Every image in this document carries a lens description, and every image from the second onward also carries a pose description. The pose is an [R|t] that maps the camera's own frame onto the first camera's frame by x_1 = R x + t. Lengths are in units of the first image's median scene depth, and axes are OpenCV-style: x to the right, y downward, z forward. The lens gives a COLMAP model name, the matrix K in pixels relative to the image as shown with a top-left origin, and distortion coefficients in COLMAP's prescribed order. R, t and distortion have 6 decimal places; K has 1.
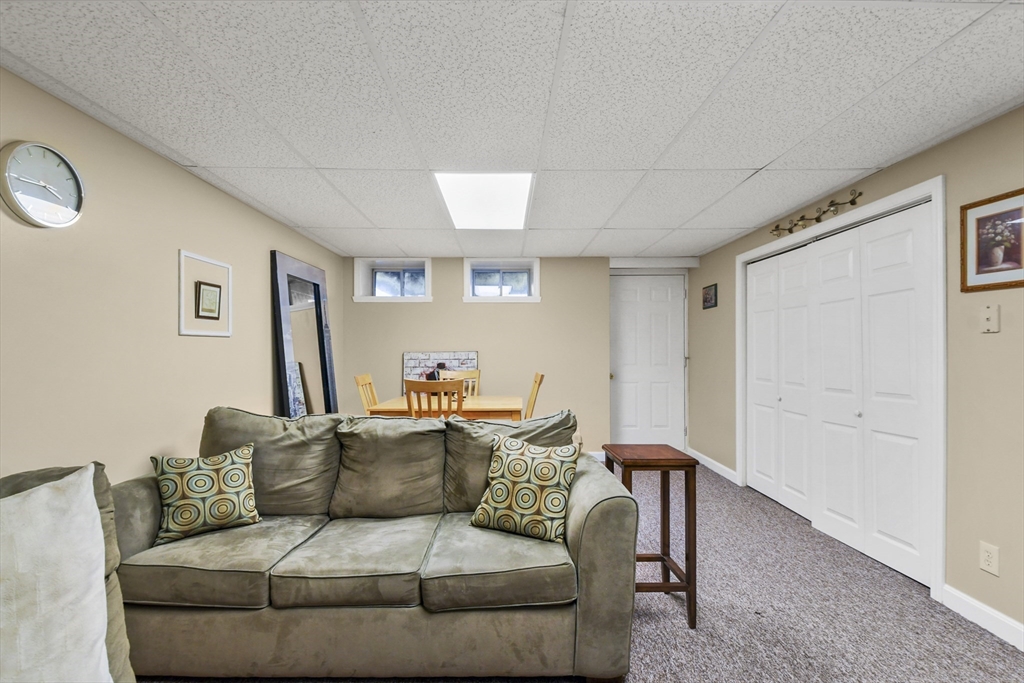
lens RADIAL K [[445.8, 0, 505.5], [0, 445.8, 345.2], [0, 0, 1]] dist [0.029010, -0.027751]
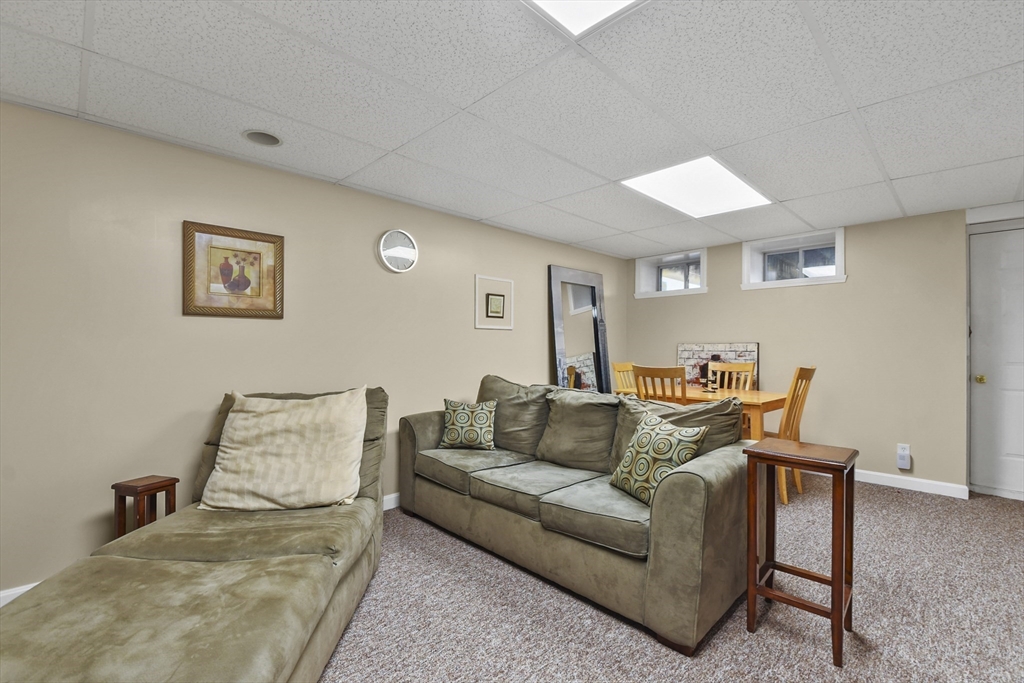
lens RADIAL K [[445.8, 0, 505.5], [0, 445.8, 345.2], [0, 0, 1]] dist [0.029010, -0.027751]
pose [[0.689614, 0.002353, -0.724173, 0.540360], [-0.000022, 0.999995, 0.003228, 0.034955], [0.724177, -0.002211, 0.689610, -0.001178]]
